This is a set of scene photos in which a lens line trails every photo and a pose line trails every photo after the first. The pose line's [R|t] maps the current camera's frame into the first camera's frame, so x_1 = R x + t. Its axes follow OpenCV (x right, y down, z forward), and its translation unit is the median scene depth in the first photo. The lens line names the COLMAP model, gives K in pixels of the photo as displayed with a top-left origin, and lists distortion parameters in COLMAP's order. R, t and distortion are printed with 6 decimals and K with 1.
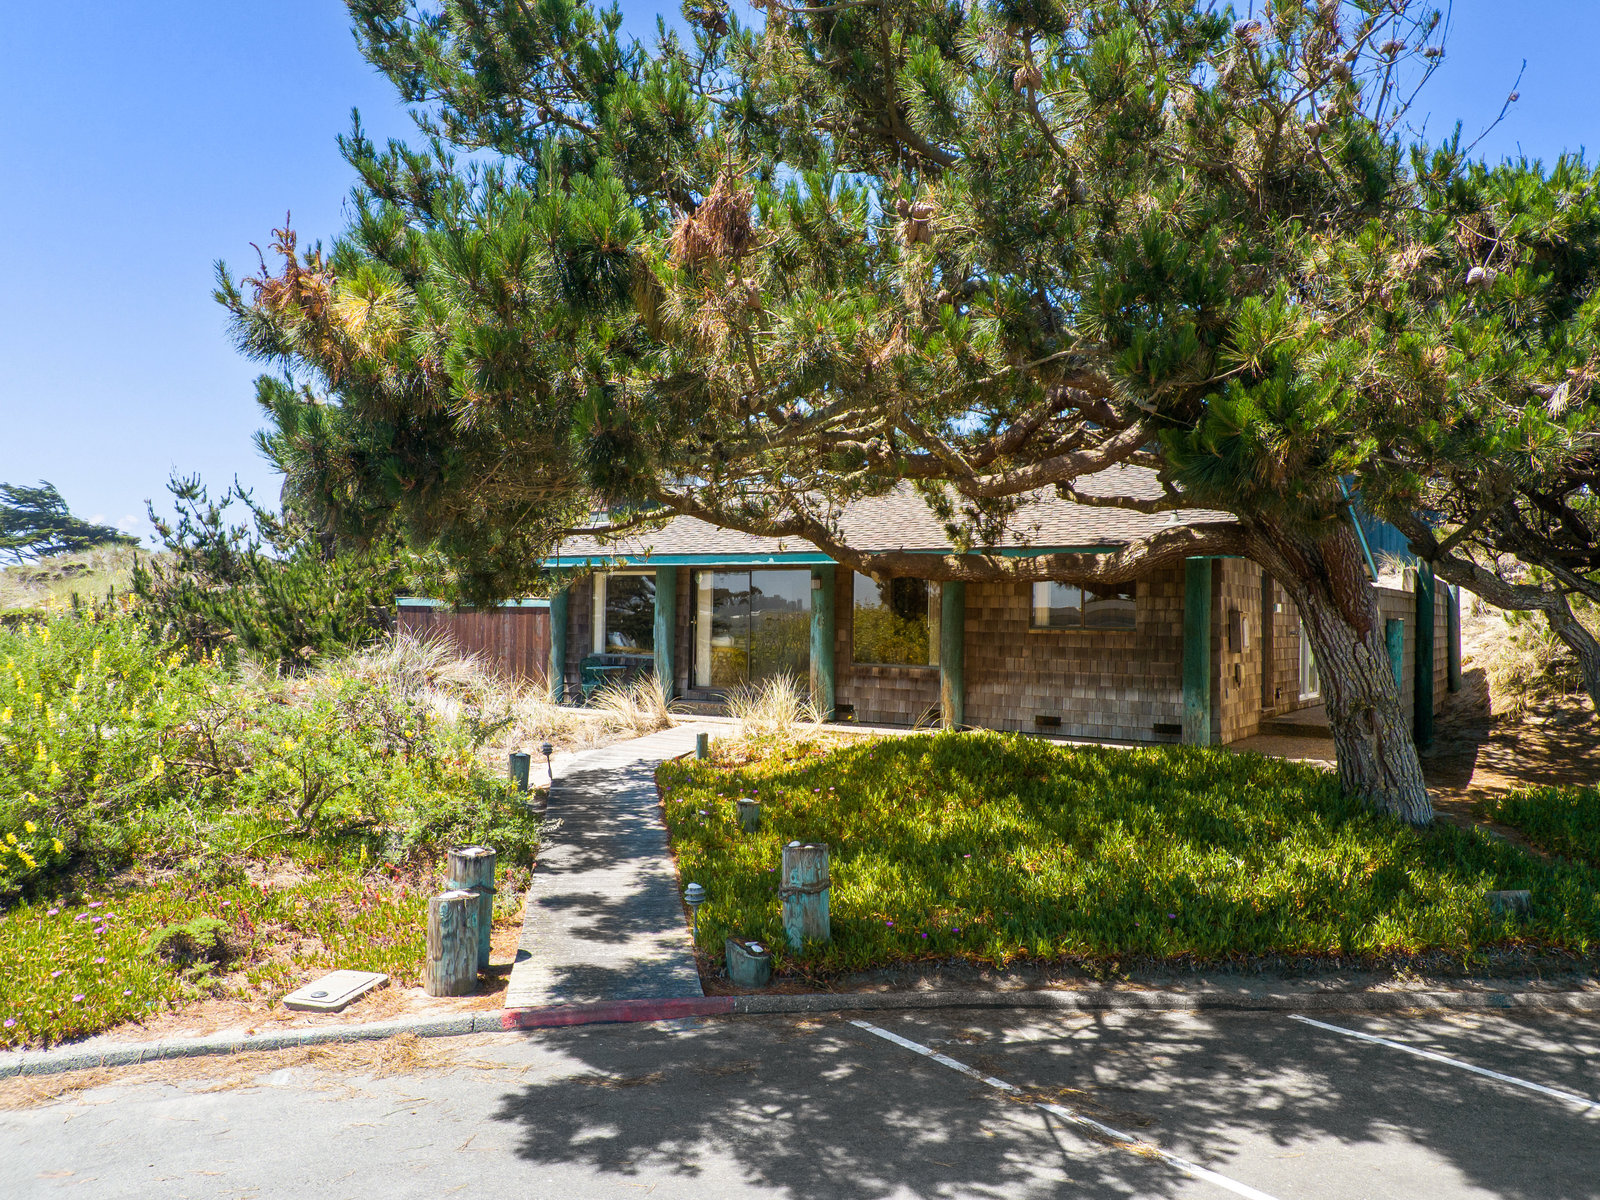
lens RADIAL K [[1193.0, 0, 793.7], [0, 1193.0, 613.0], [0, 0, 1]] dist [0.110672, -0.170590]
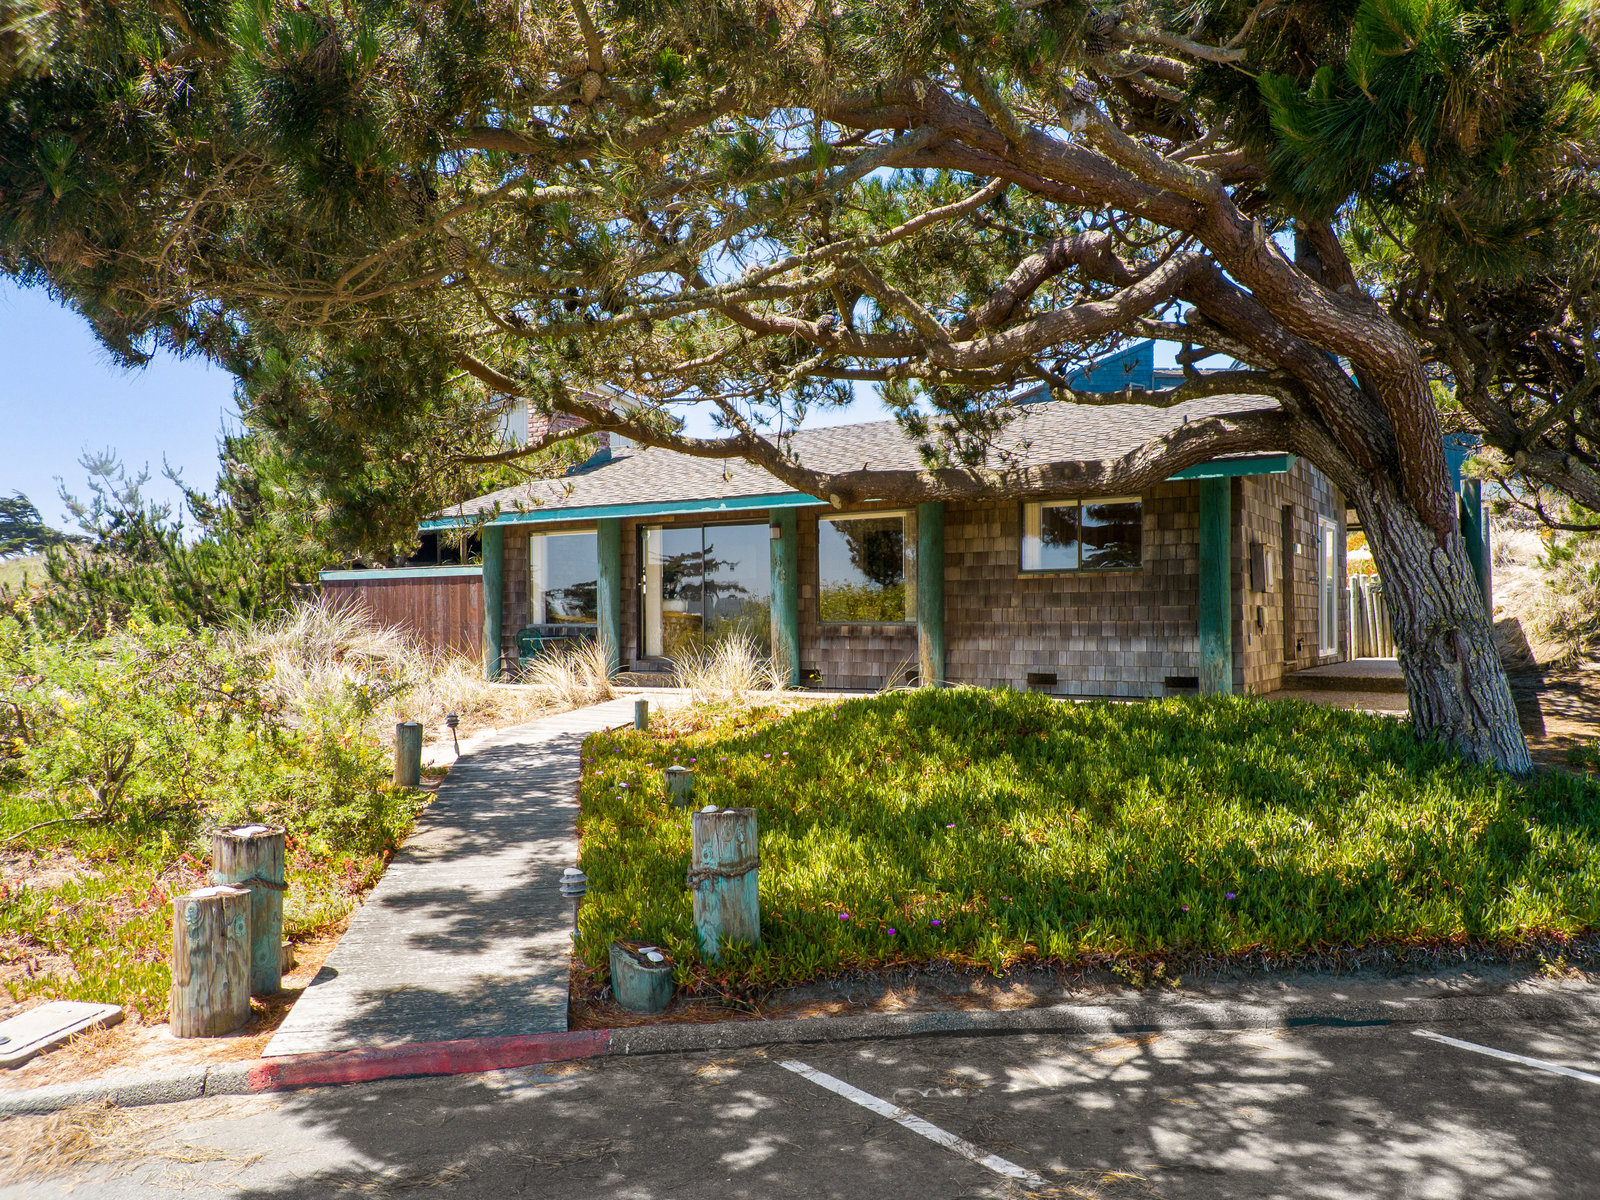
lens RADIAL K [[1193.0, 0, 793.7], [0, 1193.0, 613.0], [0, 0, 1]] dist [0.110672, -0.170590]
pose [[0.999669, -0.021373, 0.014351, 0.033074], [0.021314, 0.999764, 0.004255, 0.056063], [-0.014439, -0.003948, 0.999888, 0.215381]]
